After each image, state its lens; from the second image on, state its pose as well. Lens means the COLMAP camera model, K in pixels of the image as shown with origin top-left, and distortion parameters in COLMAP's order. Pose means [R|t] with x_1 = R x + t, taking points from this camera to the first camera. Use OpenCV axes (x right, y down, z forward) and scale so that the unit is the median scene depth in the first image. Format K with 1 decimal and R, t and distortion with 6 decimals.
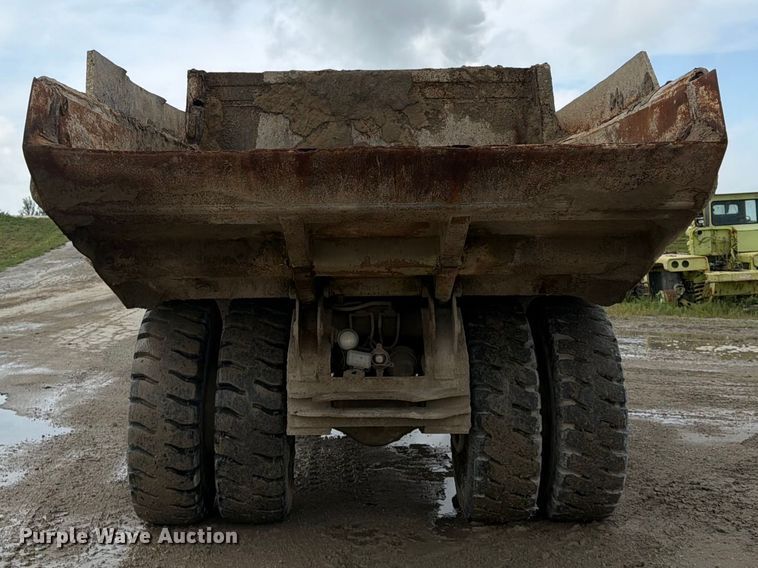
lens RADIAL K [[1000.6, 0, 379.7], [0, 1000.6, 187.3], [0, 0, 1]] dist [0.068122, 0.025640]
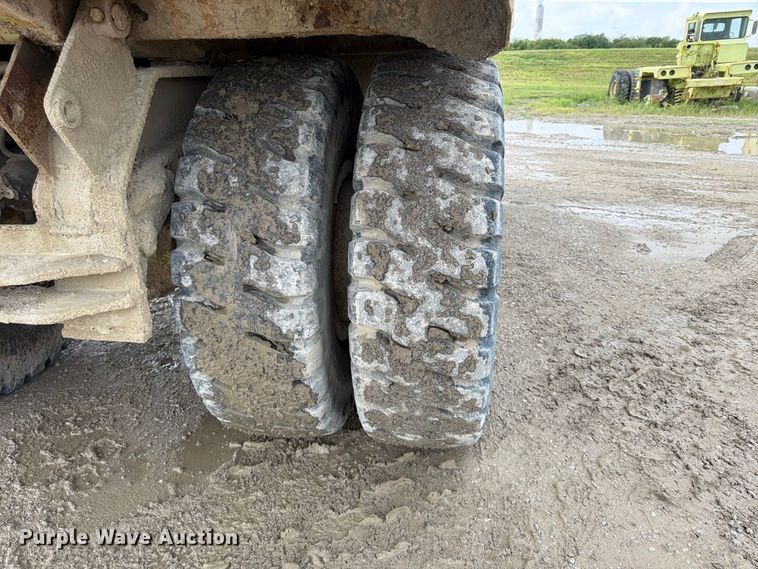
lens RADIAL K [[548.4, 0, 390.1], [0, 548.4, 280.9], [0, 0, 1]] dist [0.021466, -0.010856]
pose [[0.988702, 0.051565, -0.140744, 0.230801], [0.010079, 0.913970, 0.405657, 0.110653], [0.149553, -0.402493, 0.903124, 0.771196]]
